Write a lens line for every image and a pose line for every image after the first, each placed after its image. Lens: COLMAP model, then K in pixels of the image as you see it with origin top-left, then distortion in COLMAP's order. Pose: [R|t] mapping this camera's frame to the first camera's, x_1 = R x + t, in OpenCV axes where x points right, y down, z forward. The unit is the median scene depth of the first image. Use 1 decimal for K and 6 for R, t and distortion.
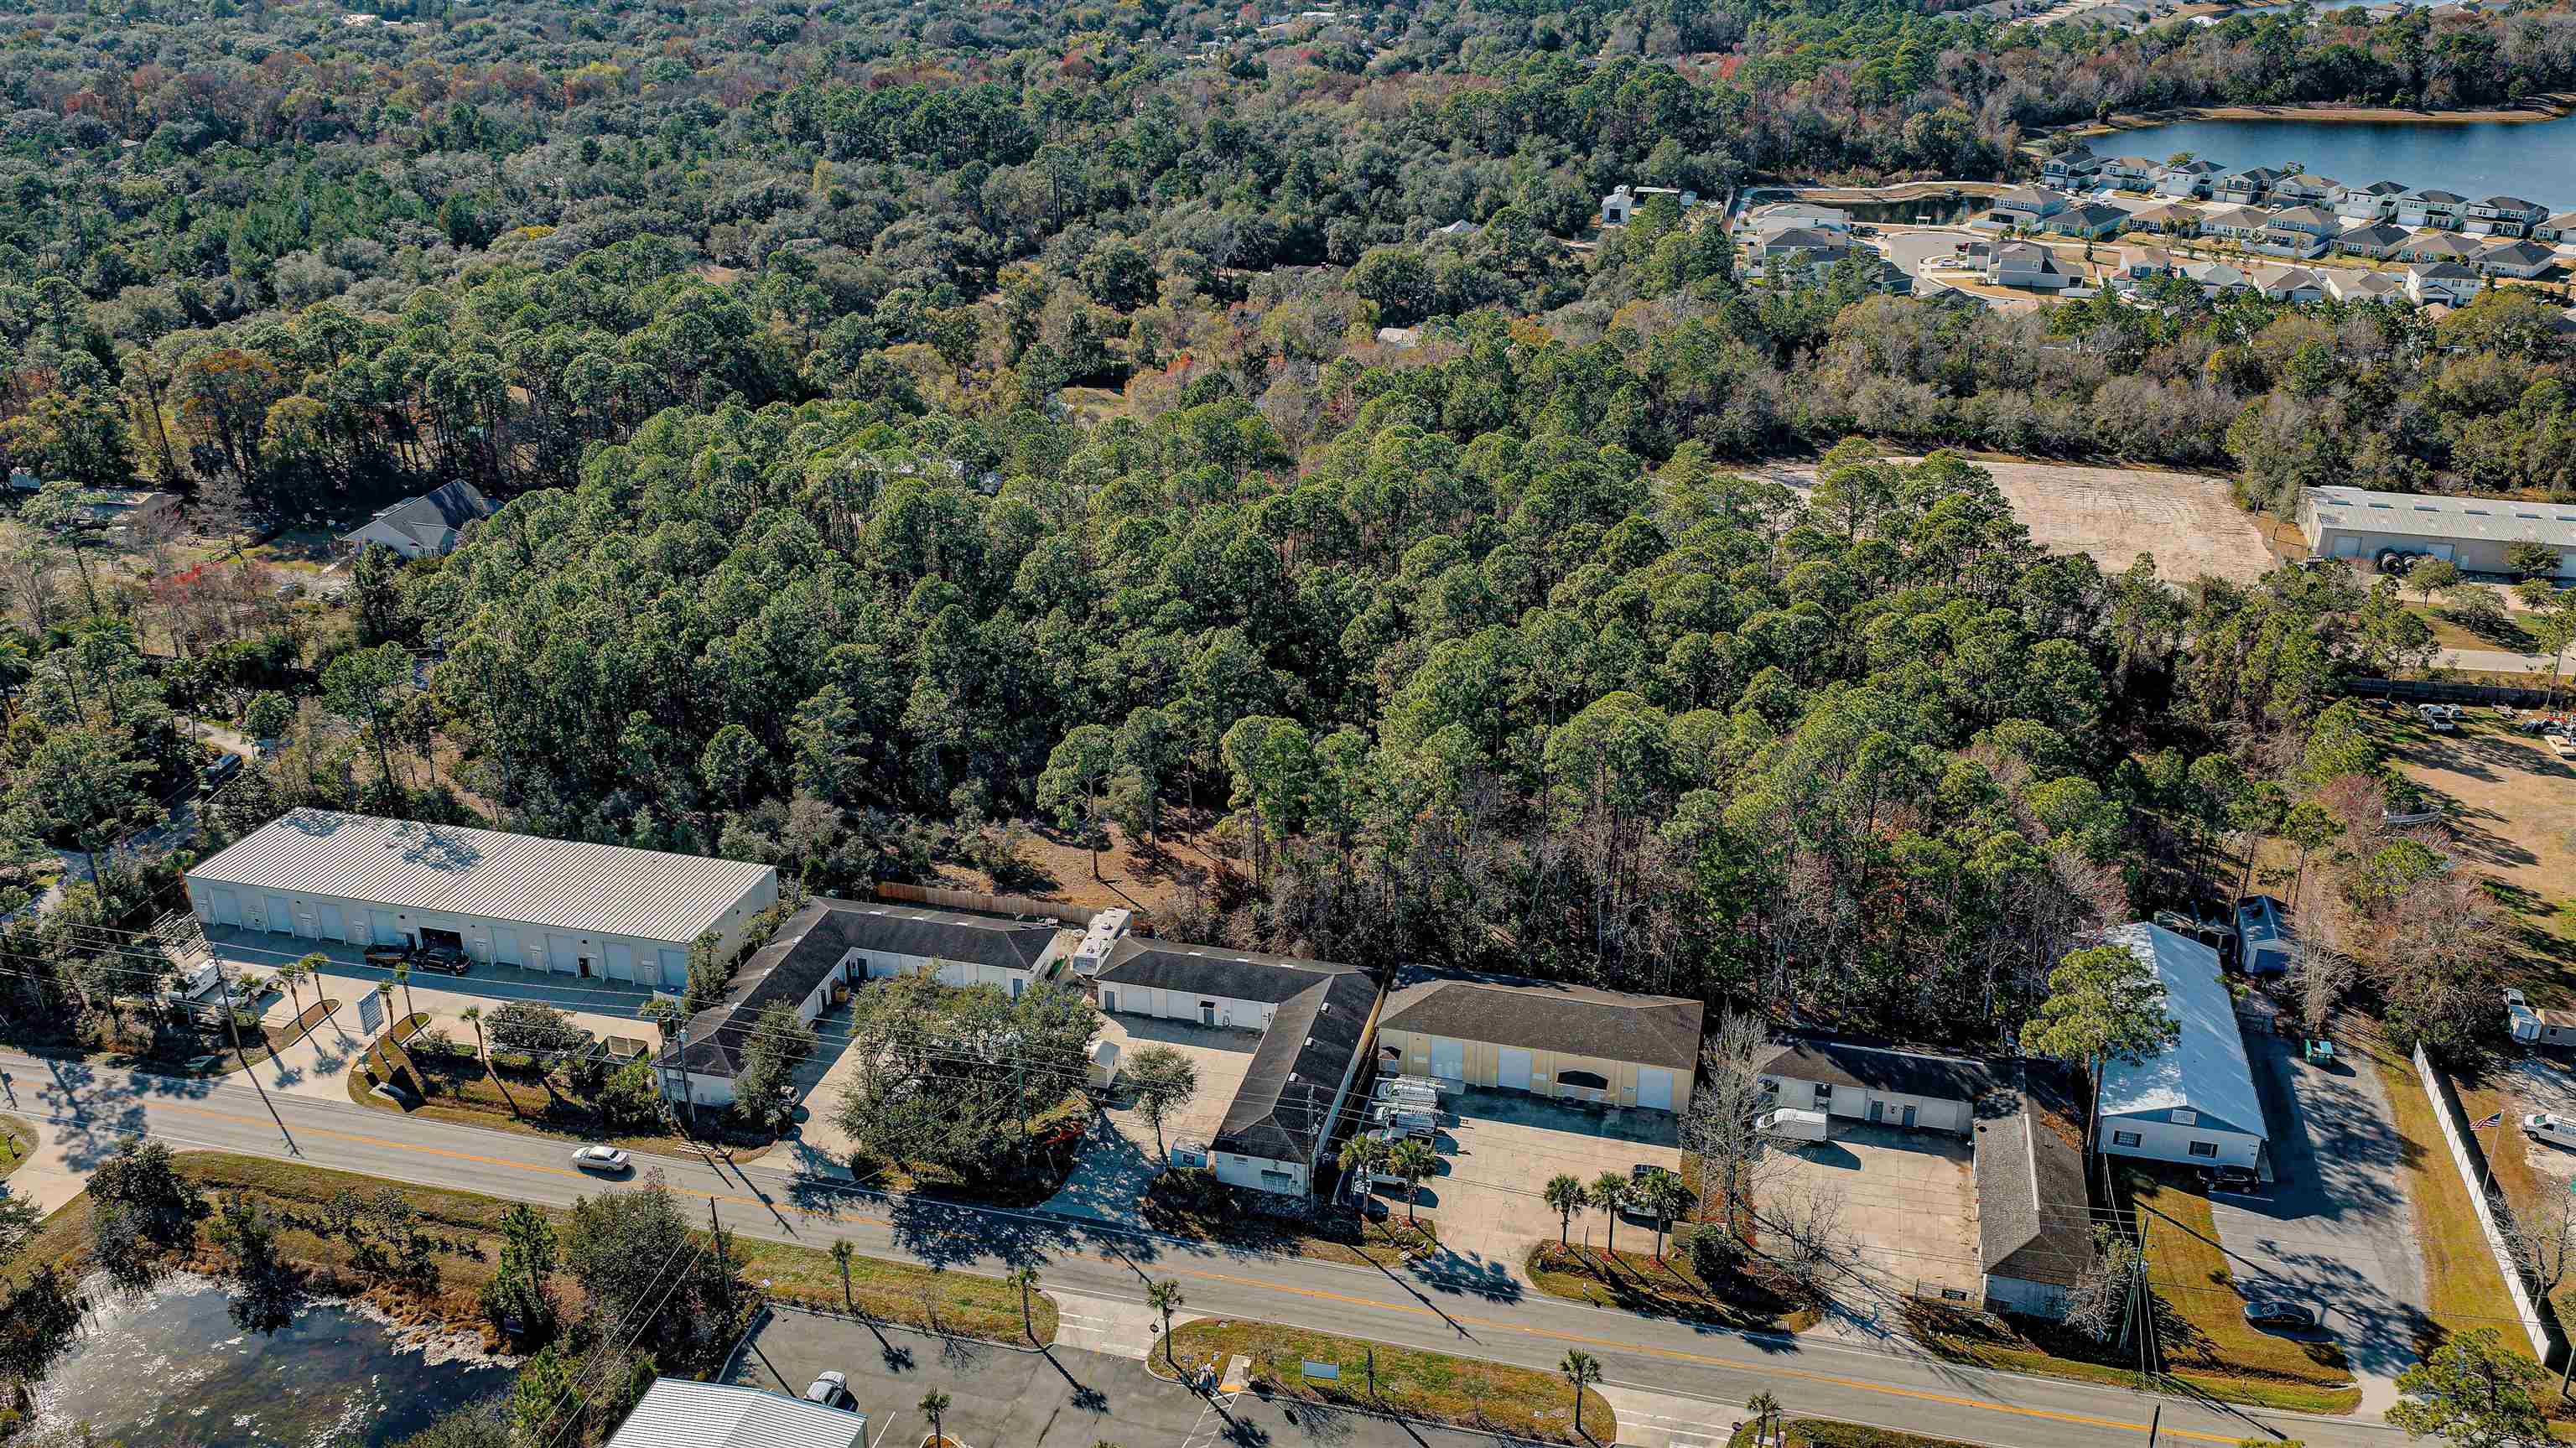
lens RADIAL K [[2058.1, 0, 1288.0], [0, 2058.1, 724.0], [0, 0, 1]] dist [0.017136, -0.011908]
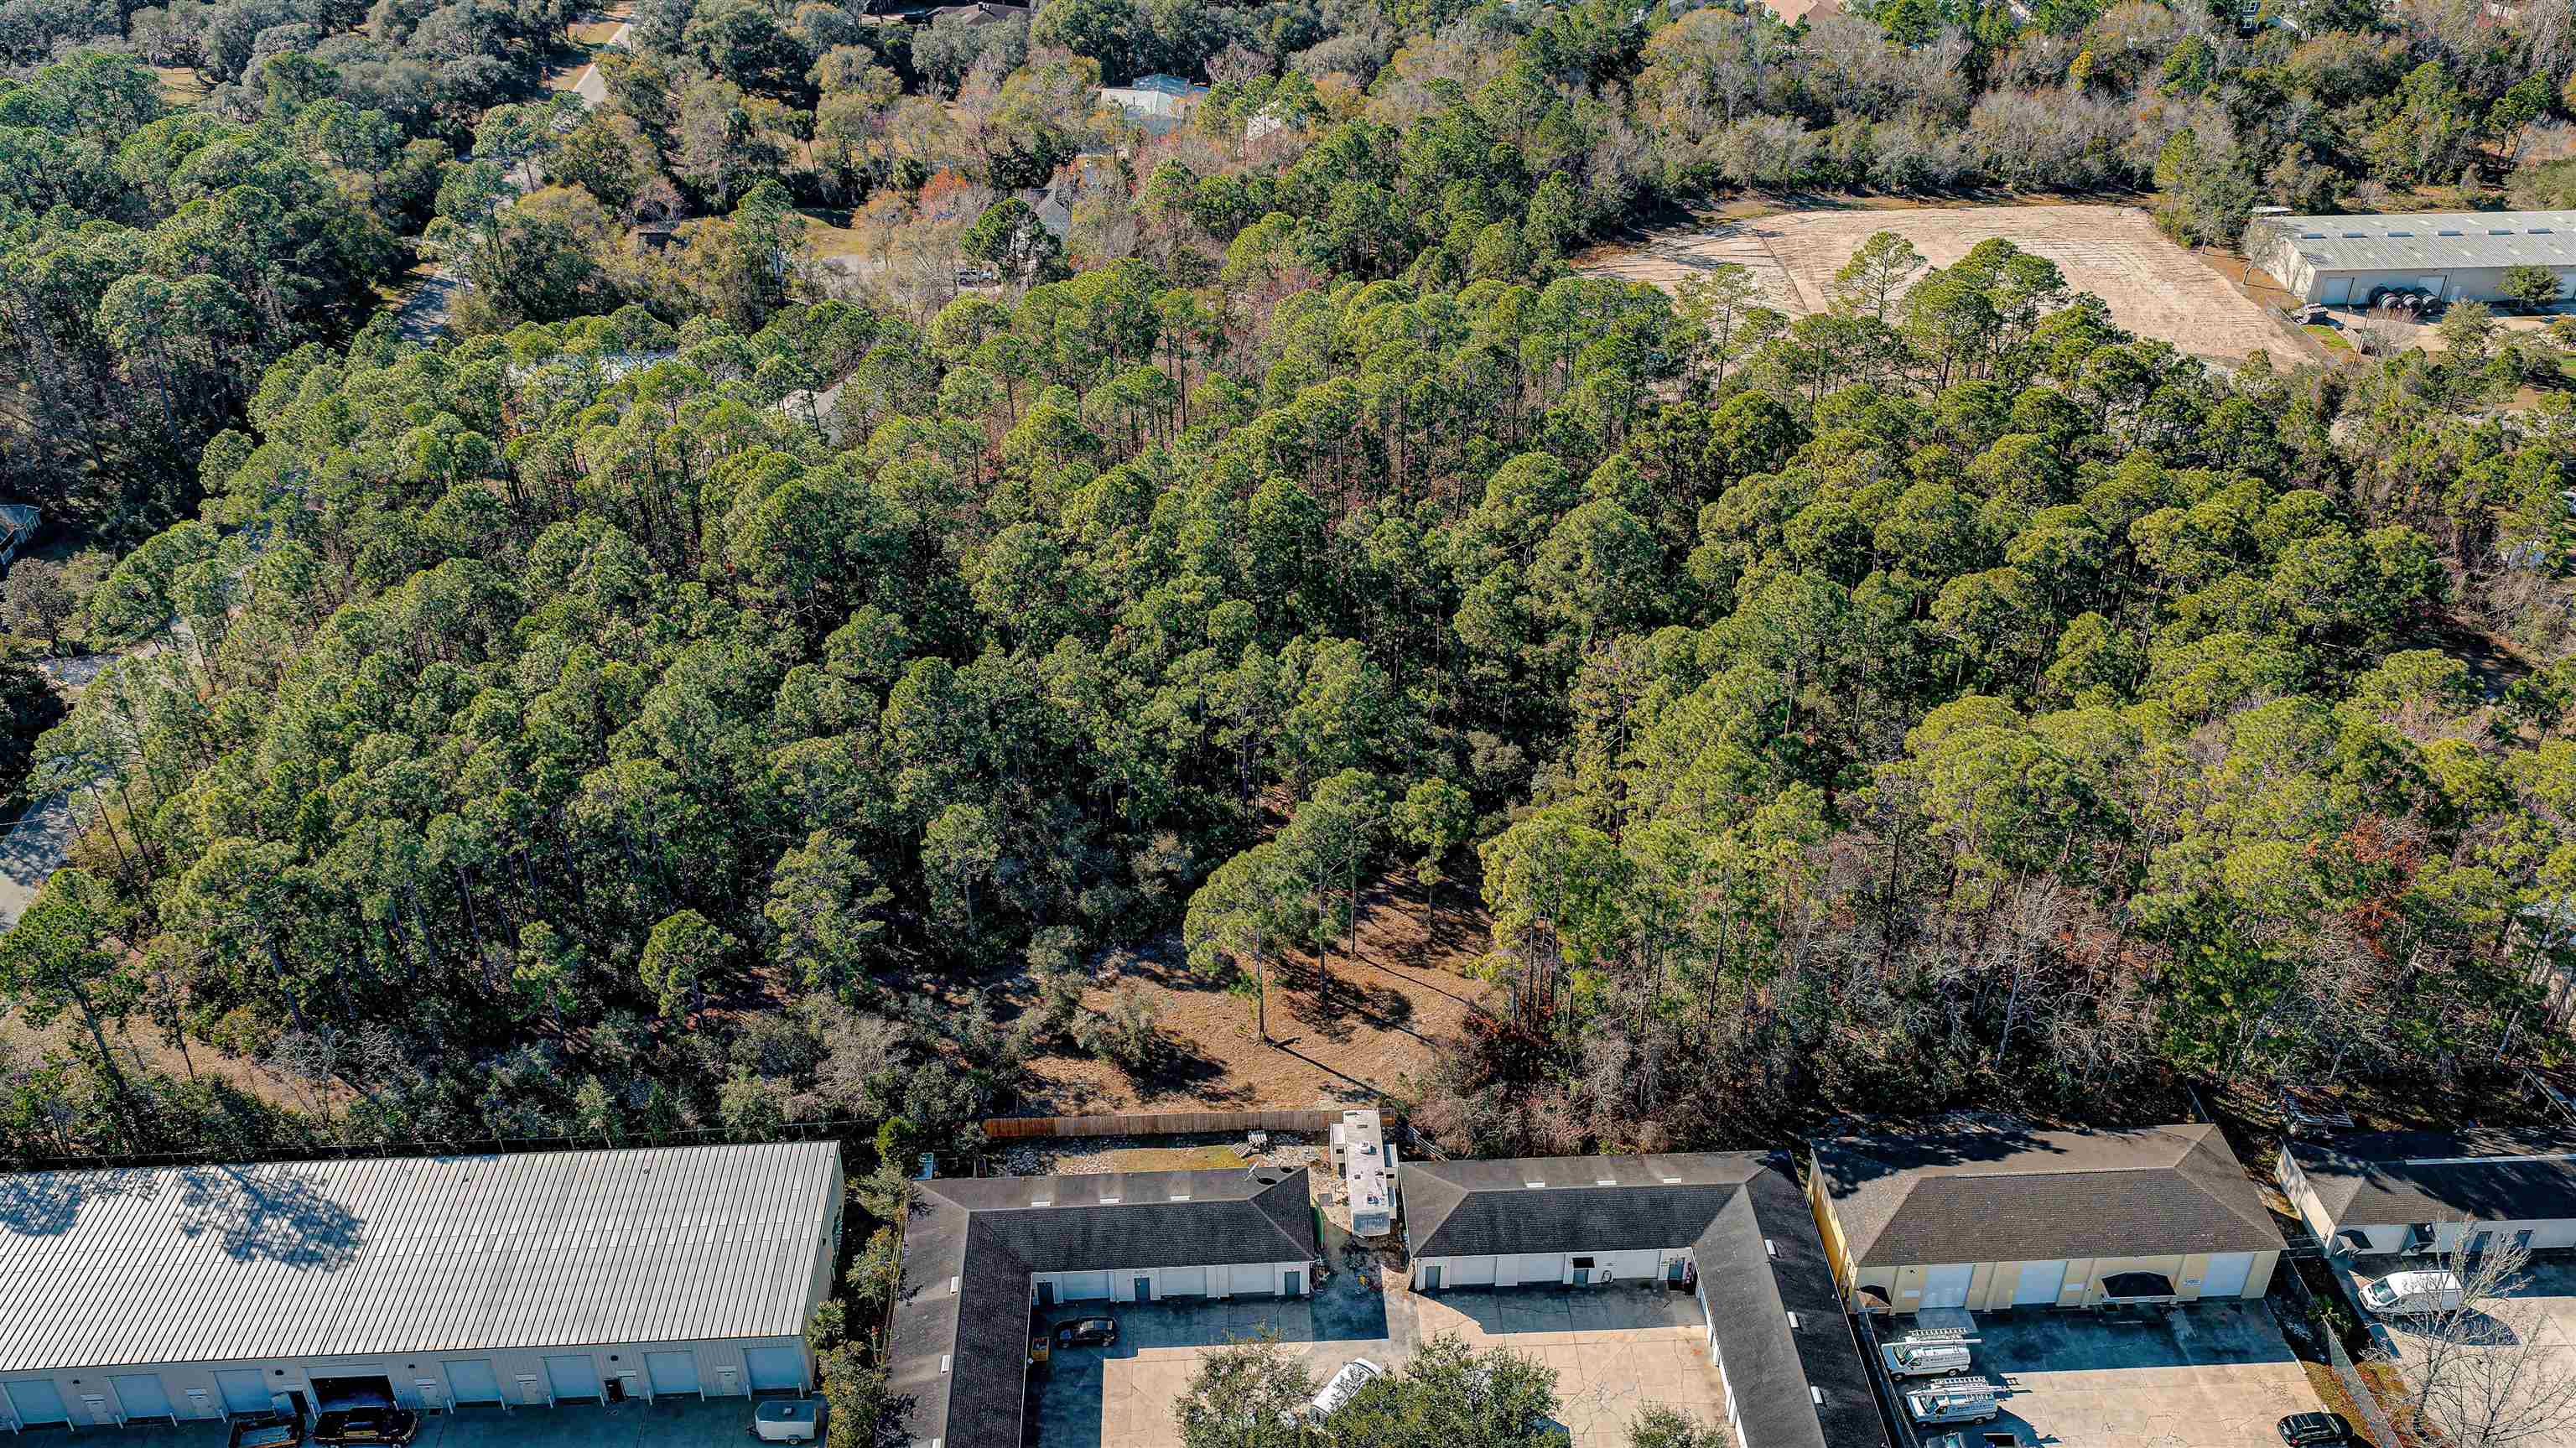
lens RADIAL K [[2066.3, 0, 1298.4], [0, 2066.3, 727.7], [0, 0, 1]] dist [0.007587, 0.003287]
pose [[0.954791, -0.164523, 0.247601, -0.249802], [0.123384, 0.977083, 0.173450, -0.159570], [-0.270463, -0.135058, 0.953210, 0.338443]]
